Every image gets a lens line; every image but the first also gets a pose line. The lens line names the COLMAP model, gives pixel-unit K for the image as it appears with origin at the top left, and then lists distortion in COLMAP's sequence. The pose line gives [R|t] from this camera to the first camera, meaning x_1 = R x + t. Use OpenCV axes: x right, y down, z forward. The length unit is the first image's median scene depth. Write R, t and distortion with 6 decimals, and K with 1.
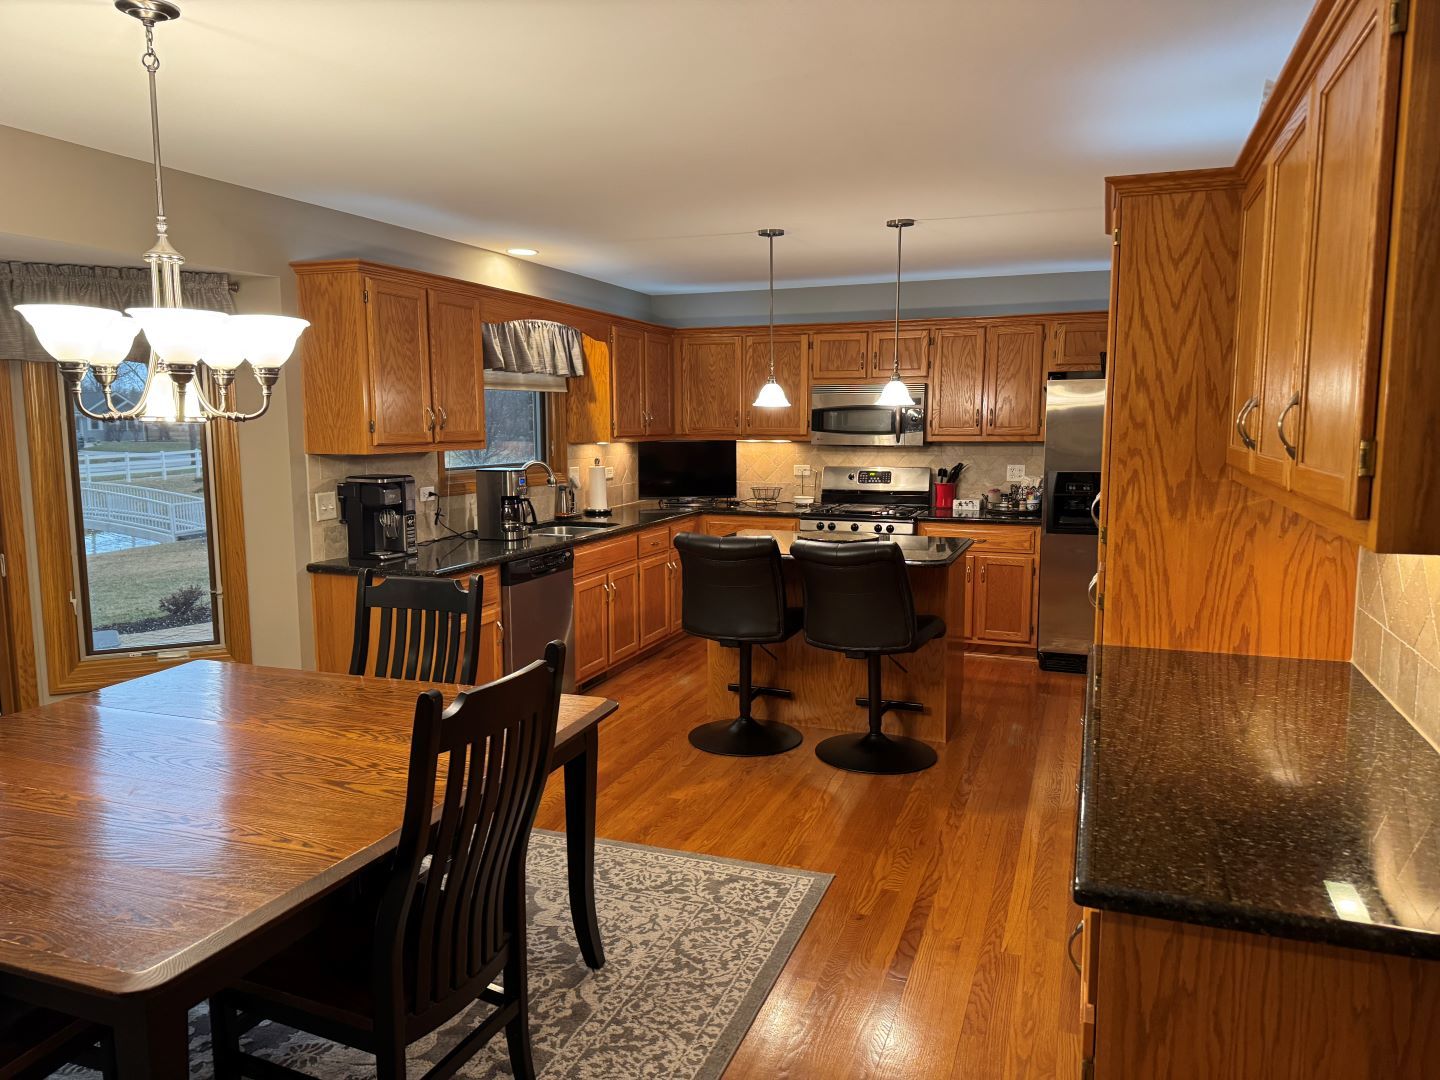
lens RADIAL K [[1024.5, 0, 728.3], [0, 1024.5, 536.2], [0, 0, 1]] dist [0.096939, -0.132817]
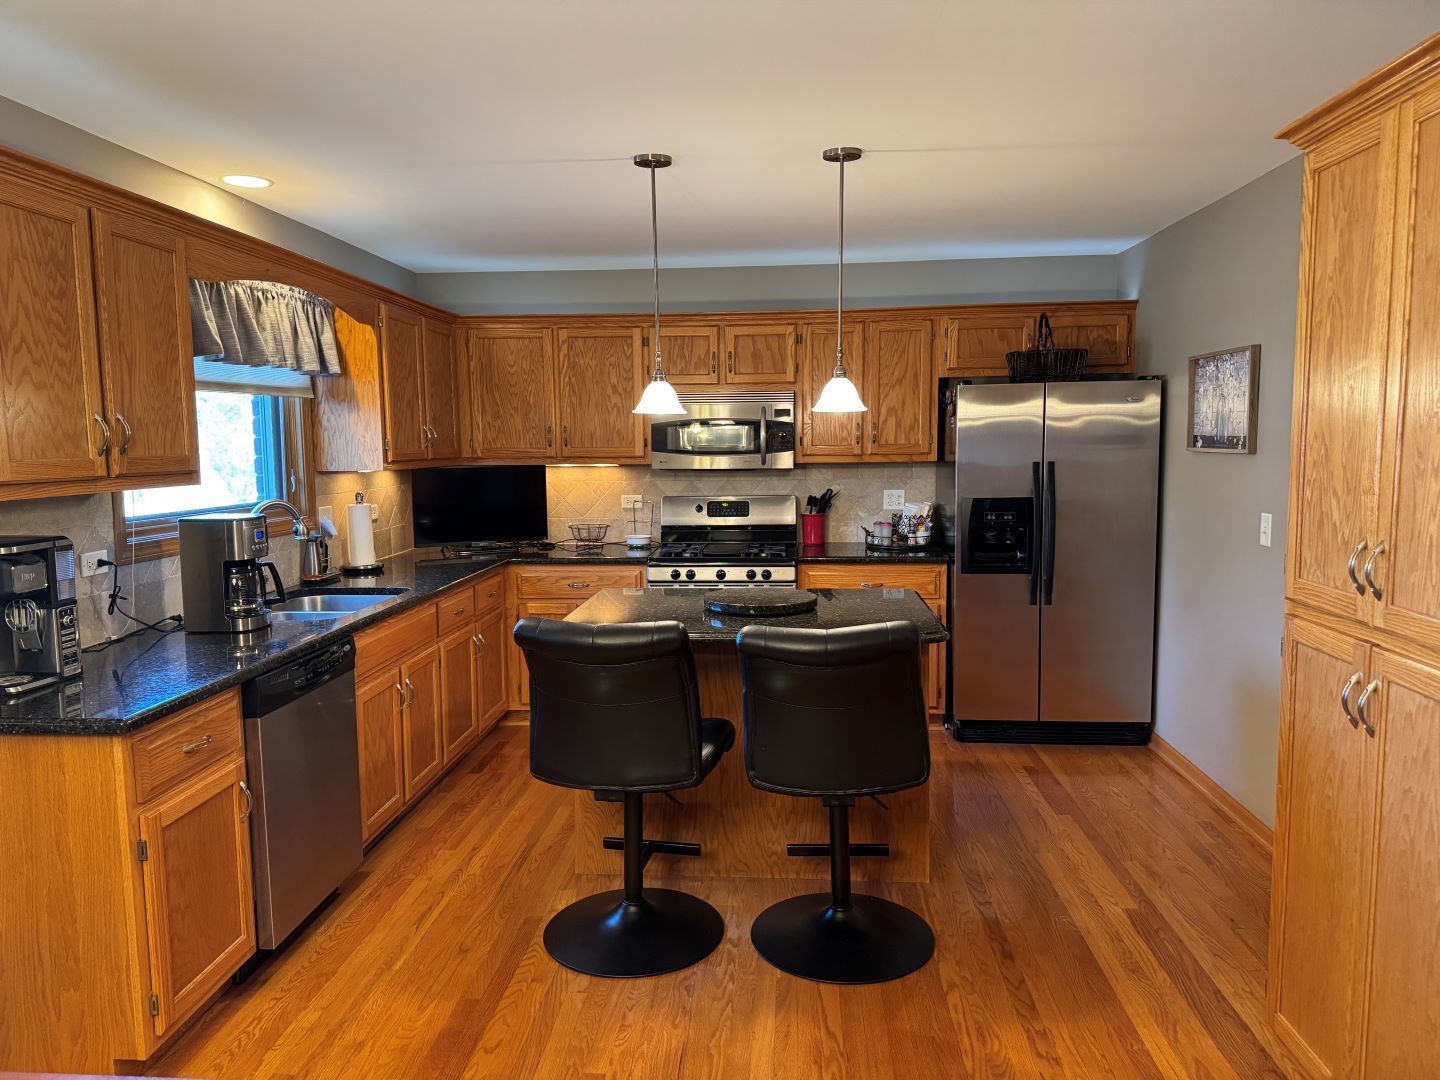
lens RADIAL K [[1024.5, 0, 726.9], [0, 1024.5, 534.2], [0, 0, 1]] dist [0.096939, -0.132817]
pose [[0.960215, -0.034055, 0.277177, -0.087348], [0.040558, 0.999019, -0.017763, -0.026107], [-0.276300, 0.028298, 0.960655, 0.262544]]
